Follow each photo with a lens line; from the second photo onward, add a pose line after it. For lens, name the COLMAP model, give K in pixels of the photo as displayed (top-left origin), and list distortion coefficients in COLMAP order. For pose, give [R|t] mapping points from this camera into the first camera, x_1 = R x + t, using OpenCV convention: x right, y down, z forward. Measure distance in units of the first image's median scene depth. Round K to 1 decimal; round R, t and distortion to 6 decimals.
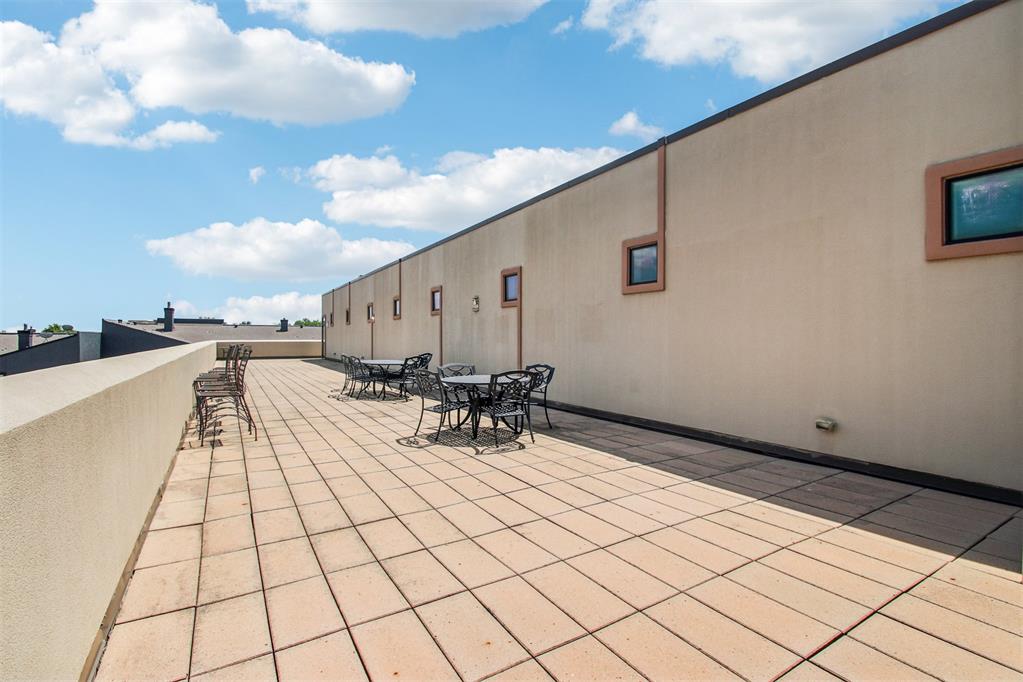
lens RADIAL K [[480.2, 0, 511.5], [0, 480.2, 341.0], [0, 0, 1]] dist [-0.000115, -0.000106]
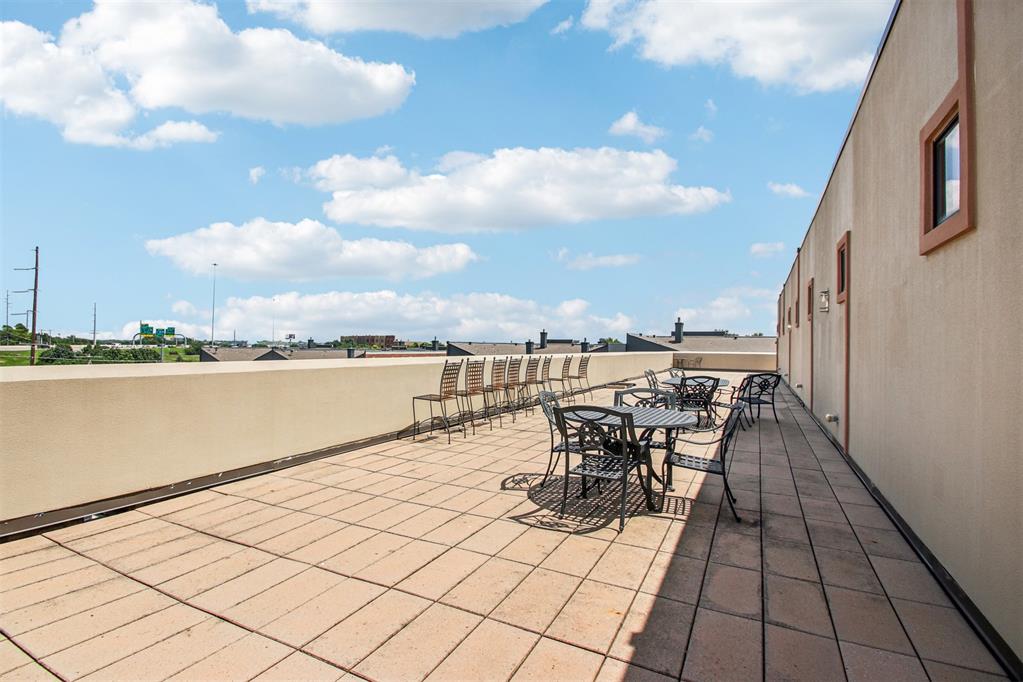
lens RADIAL K [[480.2, 0, 511.5], [0, 480.2, 341.0], [0, 0, 1]] dist [-0.000115, -0.000106]
pose [[0.522319, -0.005119, -0.852735, 0.082496], [-0.015185, 0.999768, -0.015302, -0.002144], [0.852615, 0.020941, 0.522120, 0.096656]]
